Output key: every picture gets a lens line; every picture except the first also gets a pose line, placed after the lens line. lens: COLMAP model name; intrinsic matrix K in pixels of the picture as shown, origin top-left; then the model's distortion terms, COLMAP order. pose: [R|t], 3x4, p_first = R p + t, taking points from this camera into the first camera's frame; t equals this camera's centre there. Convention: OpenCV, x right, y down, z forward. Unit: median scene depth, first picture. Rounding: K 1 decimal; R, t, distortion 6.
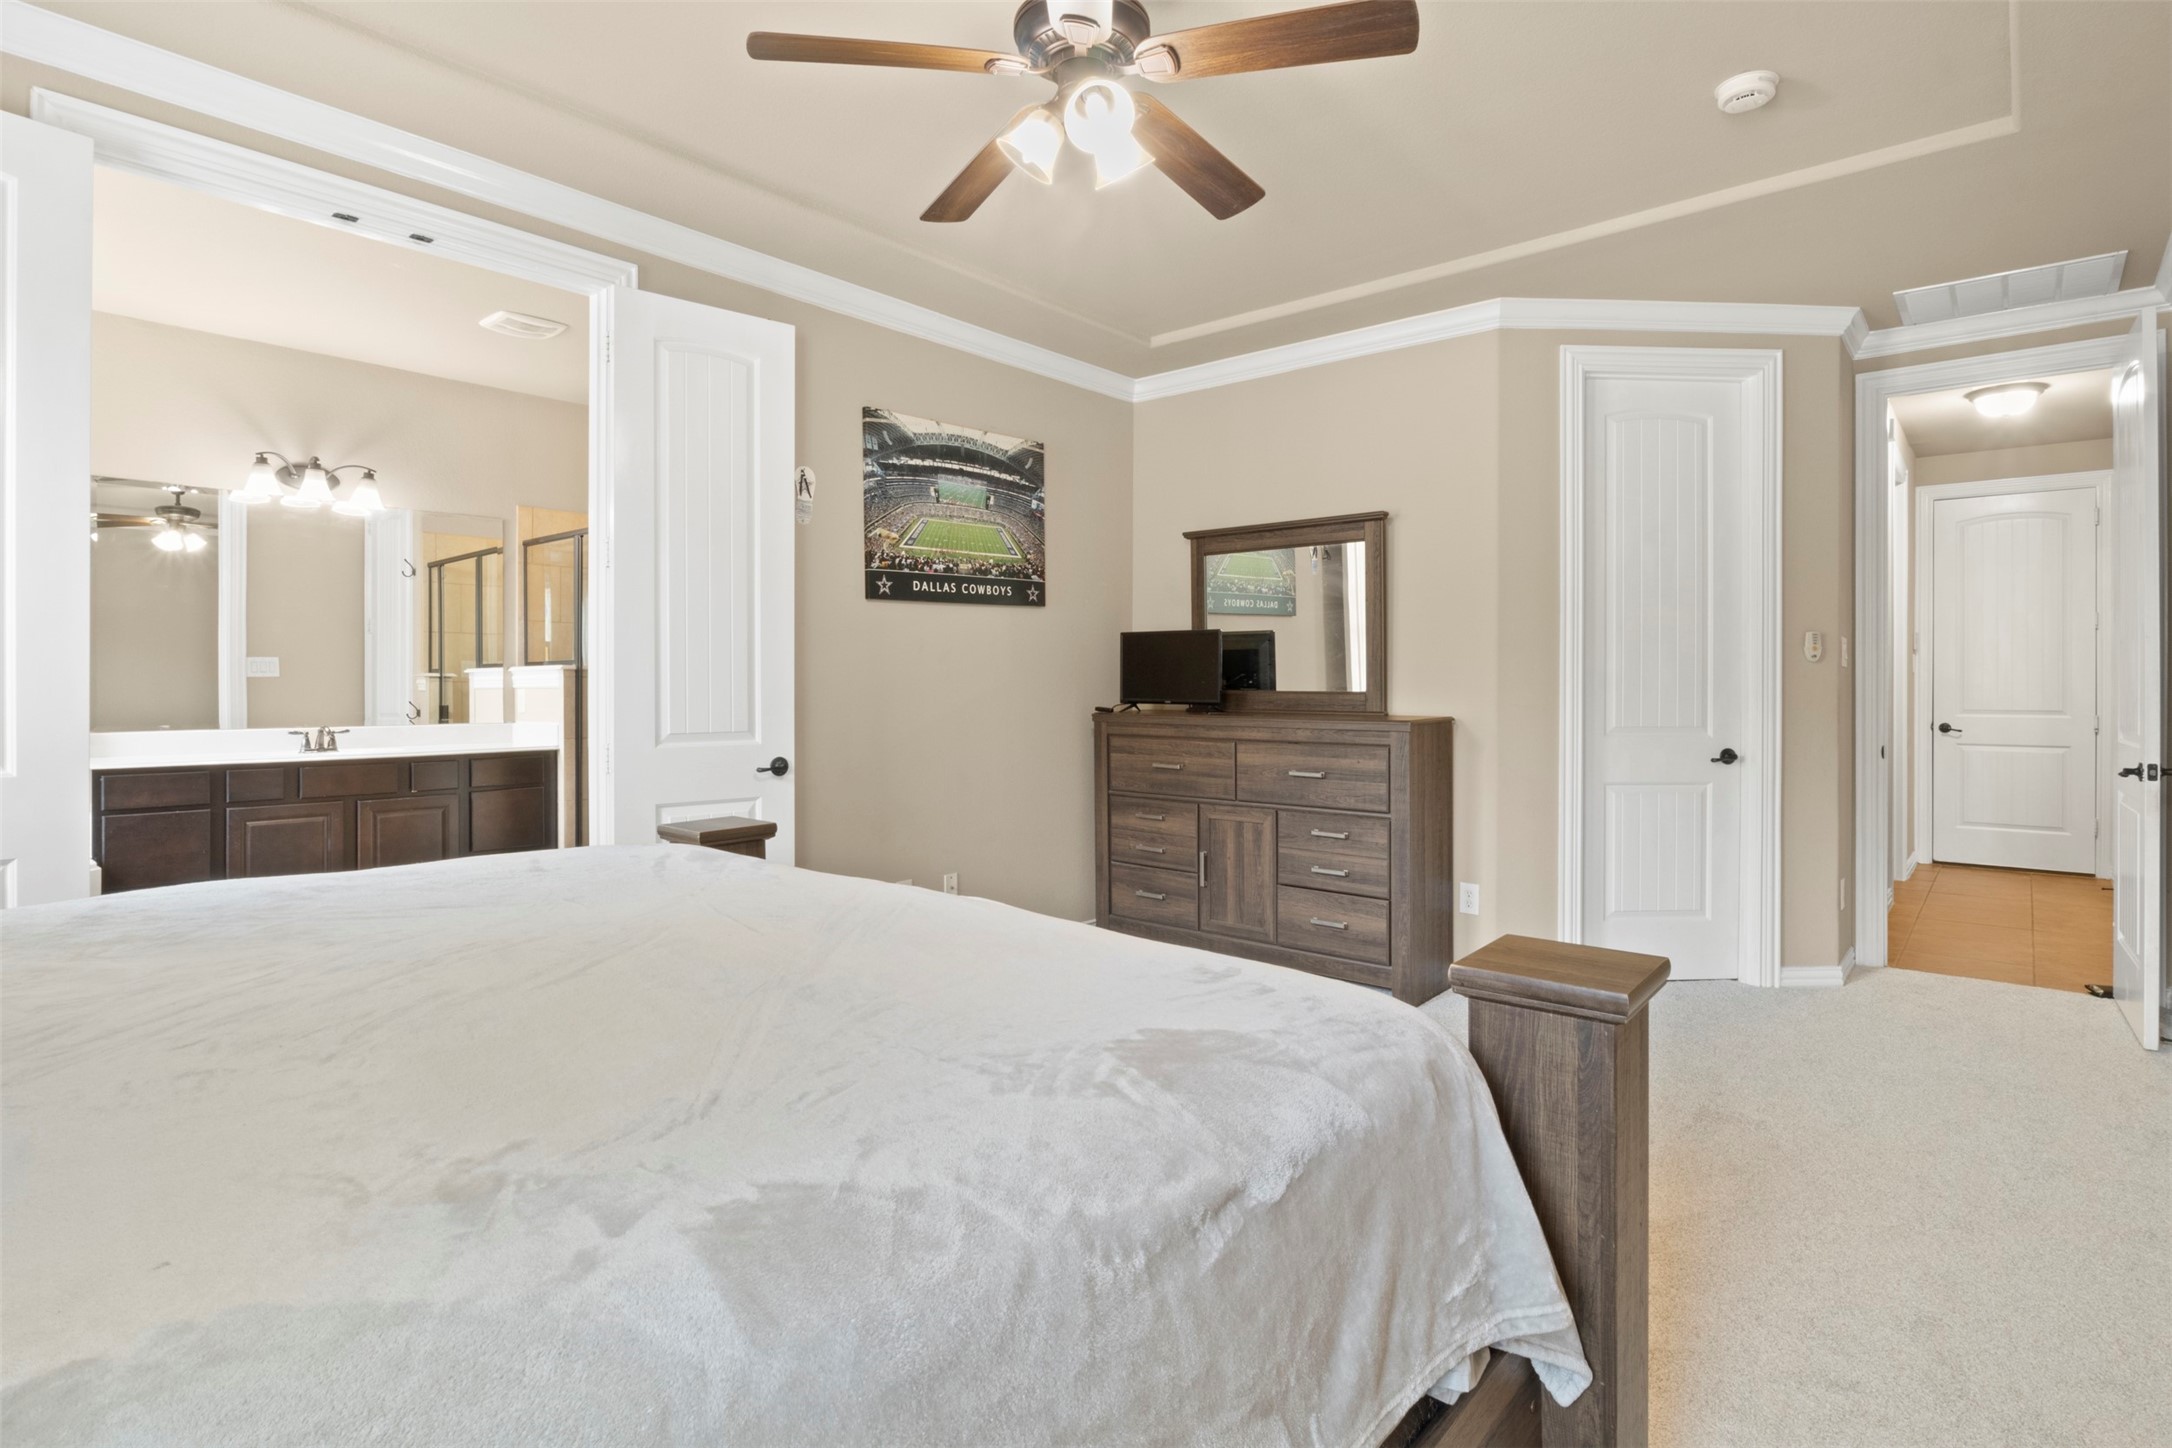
lens RADIAL K [[1077.8, 0, 1071.1], [0, 1077.8, 704.7], [0, 0, 1]] dist [-0.006969, -0.001535]
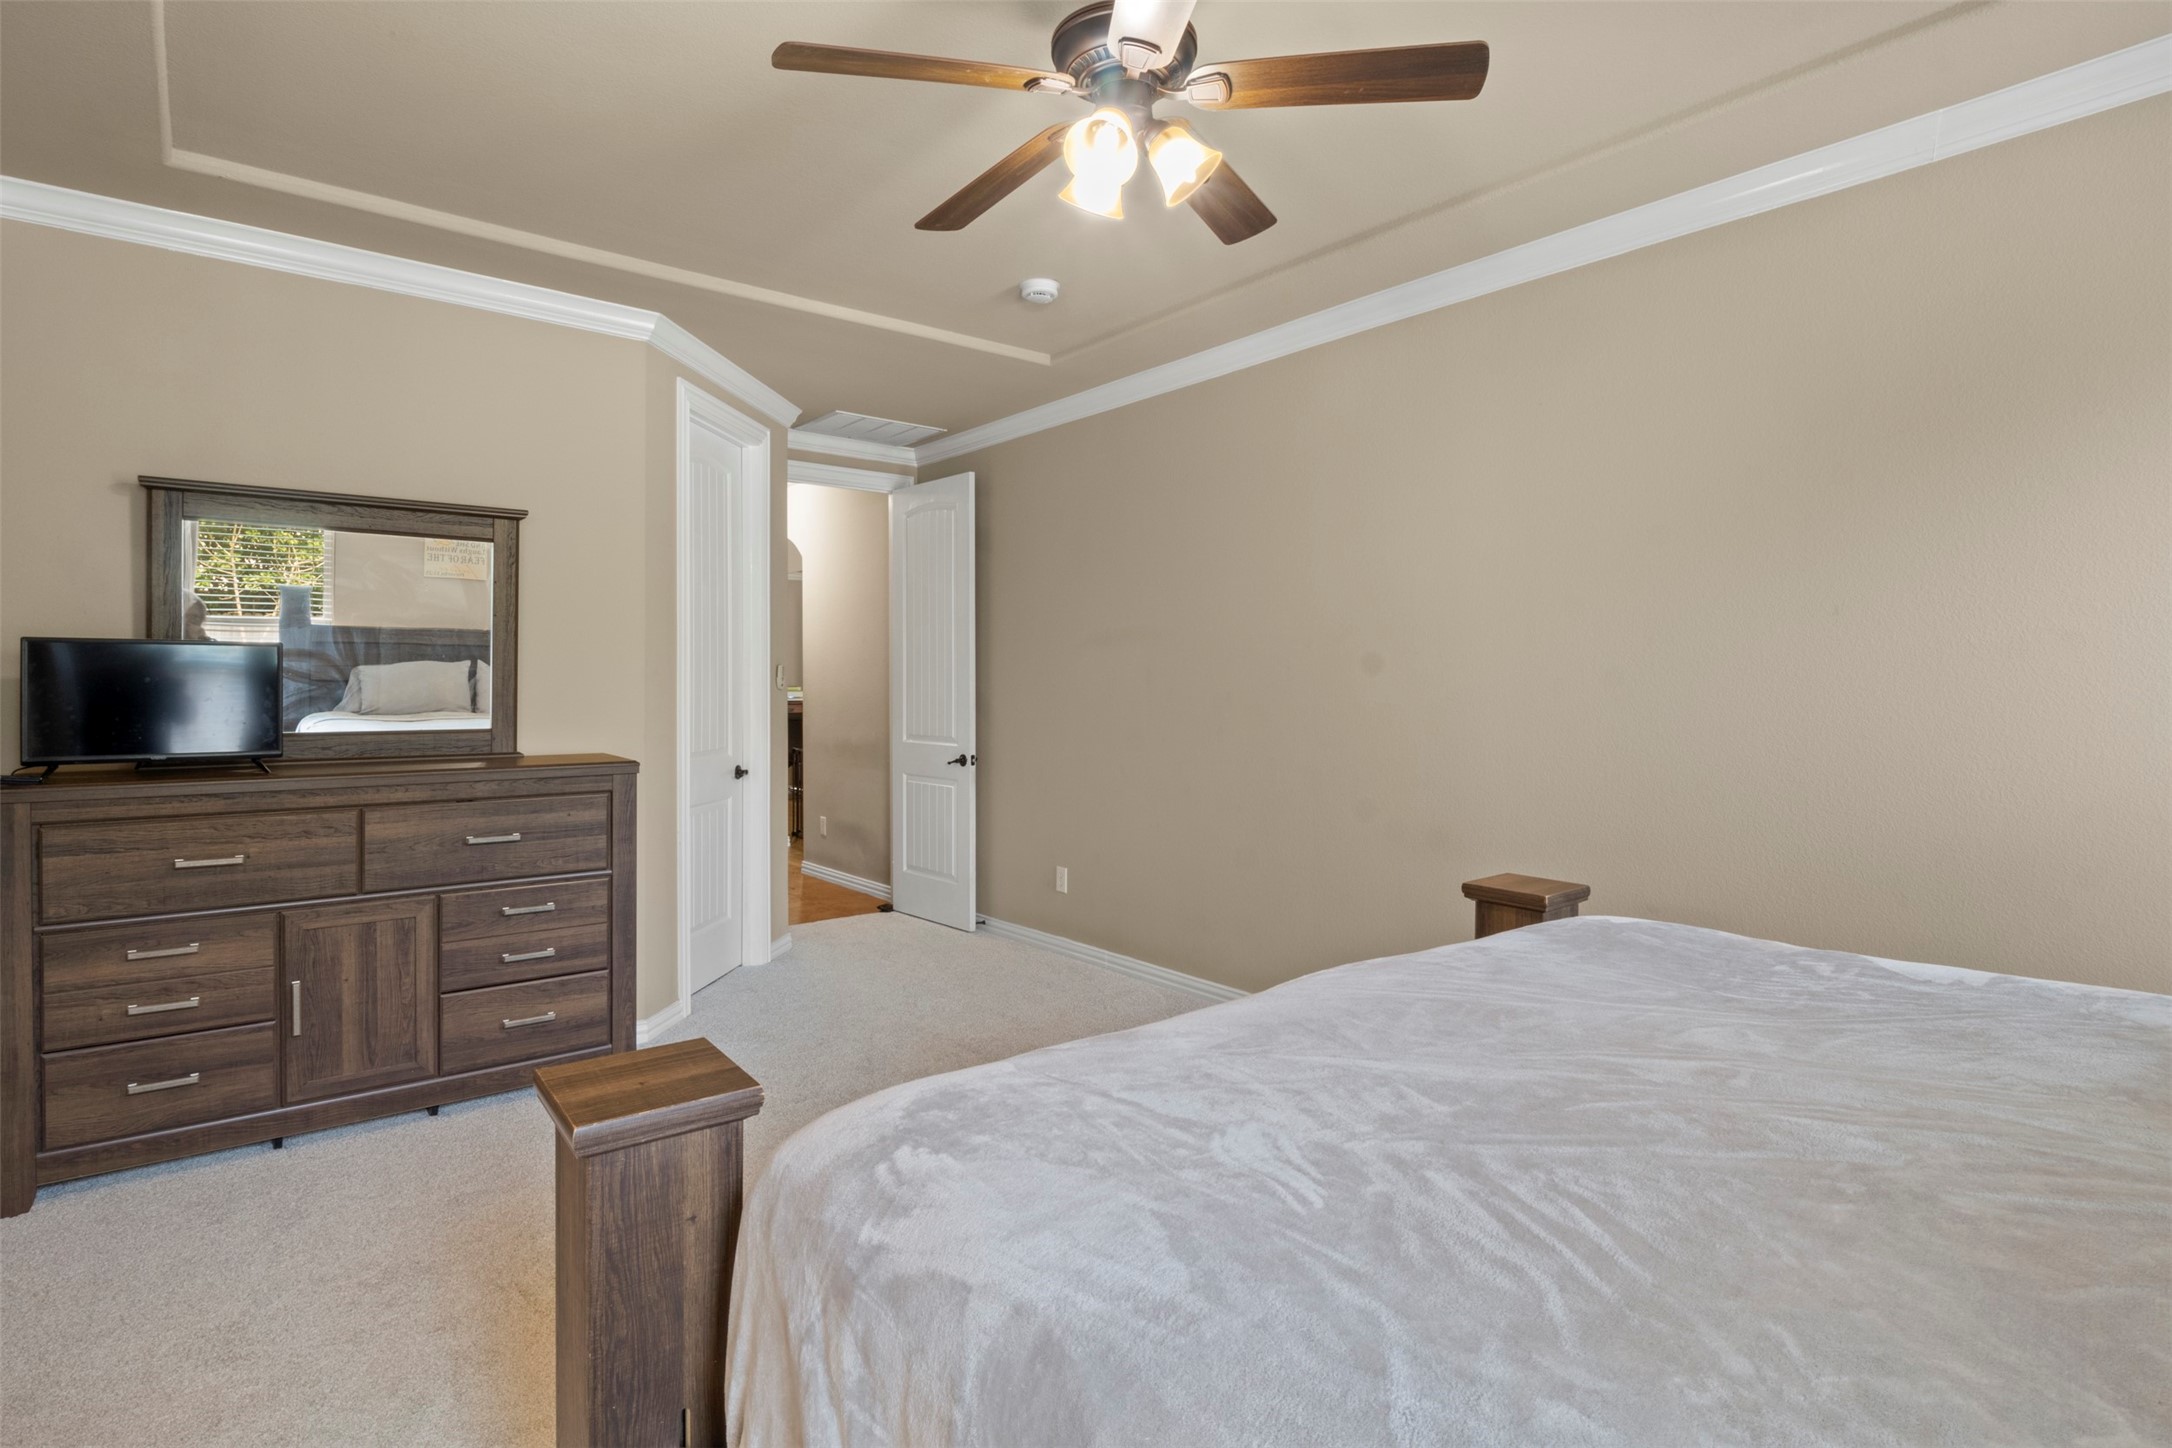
lens RADIAL K [[1077.8, 0, 1080.1], [0, 1077.8, 706.7], [0, 0, 1]] dist [-0.006969, -0.001535]
pose [[0.184578, -0.021090, 0.982592, -0.481004], [0.021633, 0.999615, 0.017392, -0.036377], [-0.982580, 0.018046, 0.184963, 0.459577]]
